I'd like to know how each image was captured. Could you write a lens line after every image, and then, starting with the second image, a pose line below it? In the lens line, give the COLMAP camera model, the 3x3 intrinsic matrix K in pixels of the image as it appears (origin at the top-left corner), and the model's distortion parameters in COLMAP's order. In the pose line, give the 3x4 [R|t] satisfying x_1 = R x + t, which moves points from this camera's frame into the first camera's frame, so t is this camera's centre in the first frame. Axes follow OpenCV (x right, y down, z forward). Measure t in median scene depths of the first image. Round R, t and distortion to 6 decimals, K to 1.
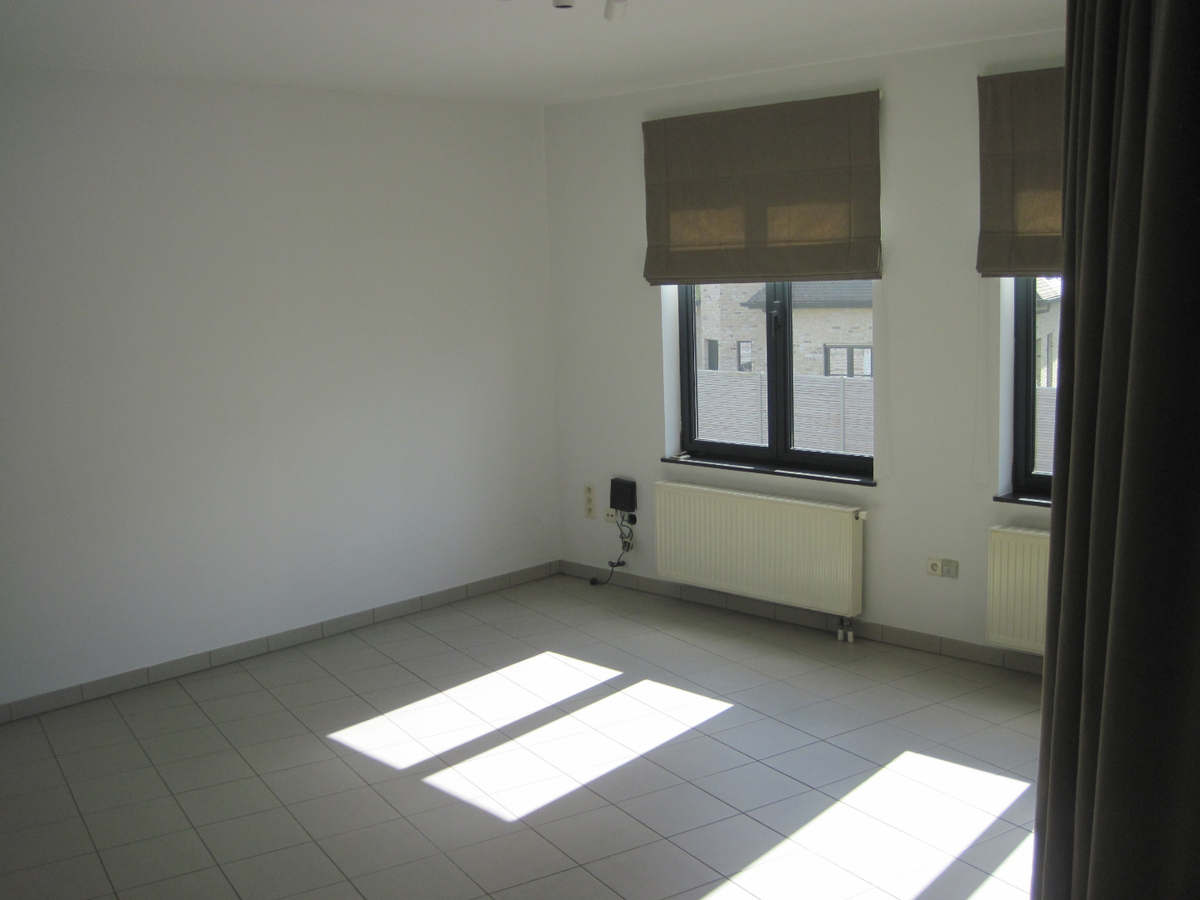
lens RADIAL K [[1240.9, 0, 598.5], [0, 1240.9, 445.6], [0, 0, 1]] dist [-0.137669, 0.000000]
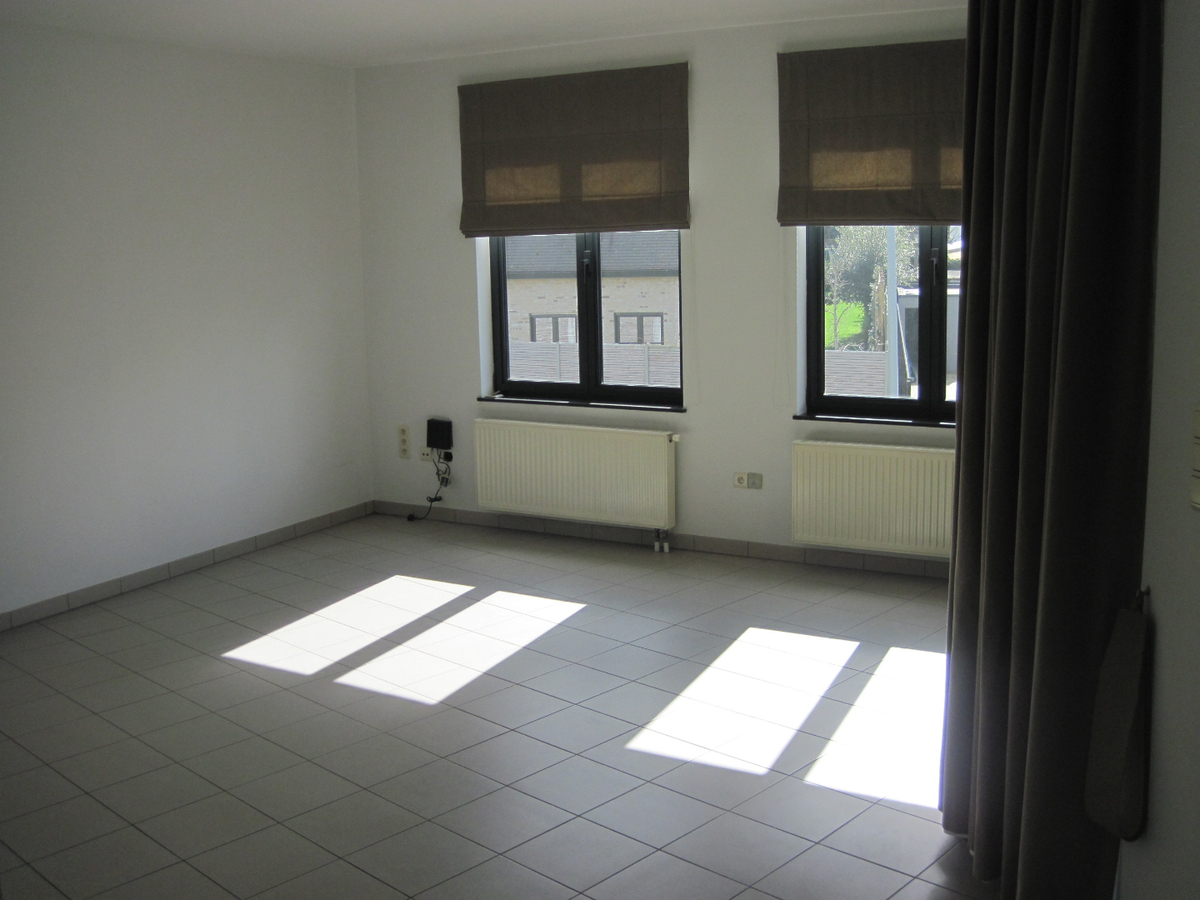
lens RADIAL K [[1240.9, 0, 605.4], [0, 1240.9, 437.3], [0, 0, 1]] dist [-0.137669, 0.000000]
pose [[0.966370, -0.032056, 0.255149, -0.134742], [0.028795, 0.999449, 0.016507, 0.034147], [-0.255538, -0.008605, 0.966761, -0.081670]]
